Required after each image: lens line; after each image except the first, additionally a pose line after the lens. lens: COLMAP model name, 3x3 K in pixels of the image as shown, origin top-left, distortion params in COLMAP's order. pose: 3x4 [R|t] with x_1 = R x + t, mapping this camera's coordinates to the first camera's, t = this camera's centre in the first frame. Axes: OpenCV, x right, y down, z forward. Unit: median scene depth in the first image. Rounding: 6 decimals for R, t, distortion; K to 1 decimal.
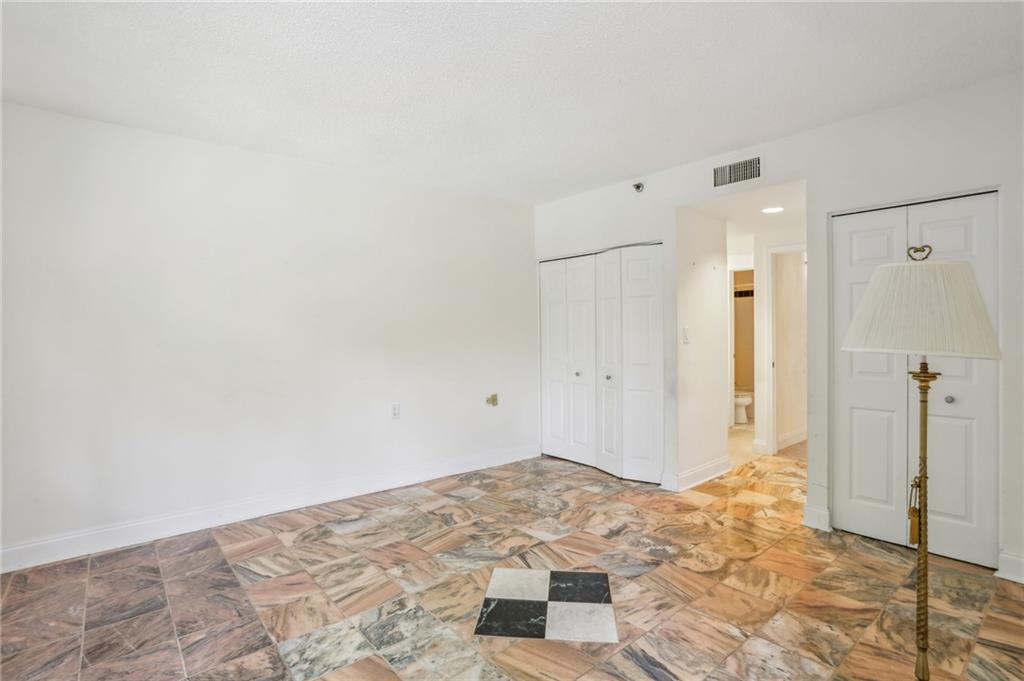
lens RADIAL K [[503.9, 0, 512.4], [0, 503.9, 337.3], [0, 0, 1]] dist [-0.015134, 0.002767]
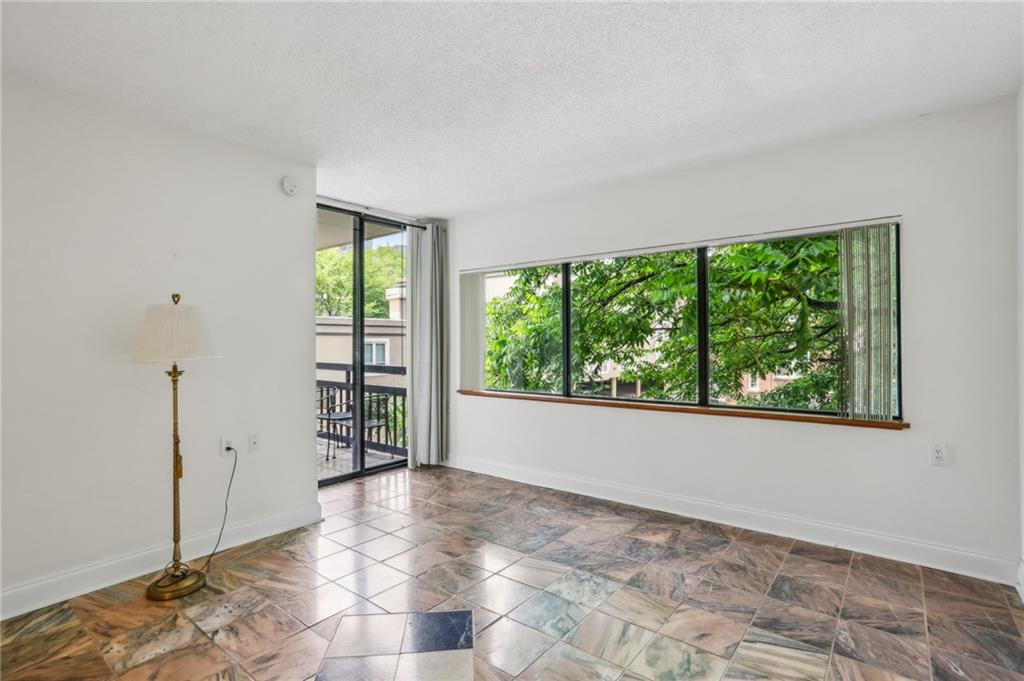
lens RADIAL K [[503.9, 0, 514.6], [0, 503.9, 342.5], [0, 0, 1]] dist [-0.015134, 0.002767]
pose [[-0.979583, 0.013965, -0.200554, 0.047201], [0.011207, 0.999826, 0.014882, -0.026595], [0.200727, 0.012331, -0.979570, 2.101086]]
